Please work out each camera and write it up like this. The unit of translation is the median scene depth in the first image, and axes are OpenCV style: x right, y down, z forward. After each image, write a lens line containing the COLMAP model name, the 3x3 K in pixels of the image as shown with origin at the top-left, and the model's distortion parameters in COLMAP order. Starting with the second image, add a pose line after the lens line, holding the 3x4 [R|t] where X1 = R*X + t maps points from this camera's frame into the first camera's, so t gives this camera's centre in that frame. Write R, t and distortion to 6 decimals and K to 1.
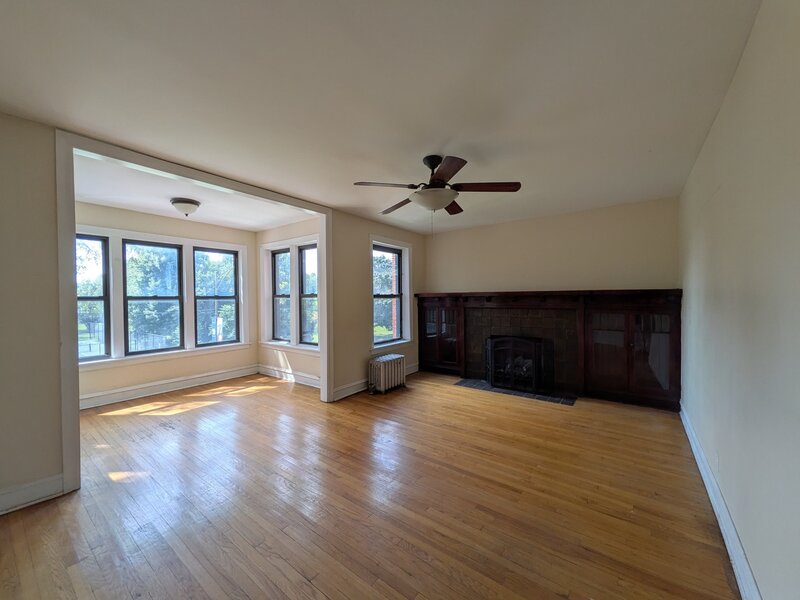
lens RADIAL K [[317.7, 0, 399.6], [0, 317.7, 299.0], [0, 0, 1]] dist [0.003171, 0.000549]
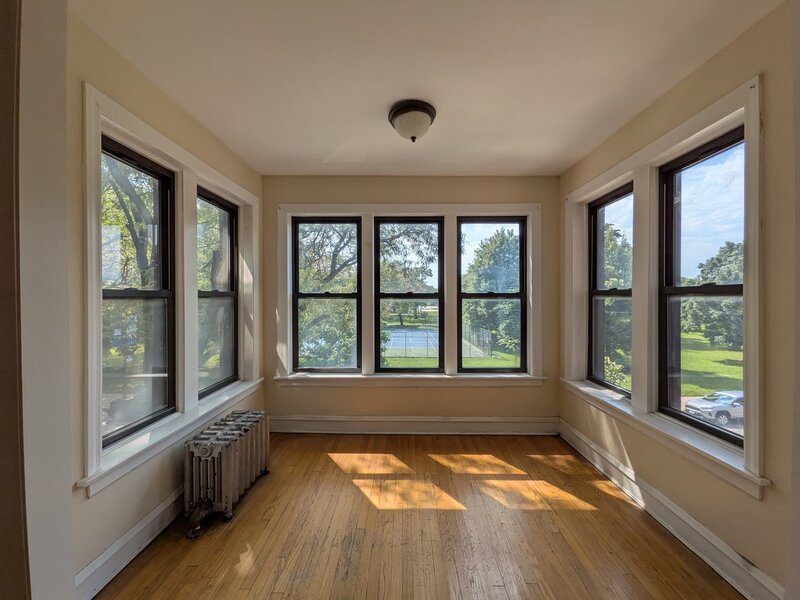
lens RADIAL K [[317.7, 0, 399.3], [0, 317.7, 300.1], [0, 0, 1]] dist [0.003171, 0.000549]
pose [[0.592947, 0.013985, -0.805120, -0.187062], [-0.011017, 0.999896, 0.009254, 0.000511], [0.805166, 0.003383, 0.593040, 0.498602]]
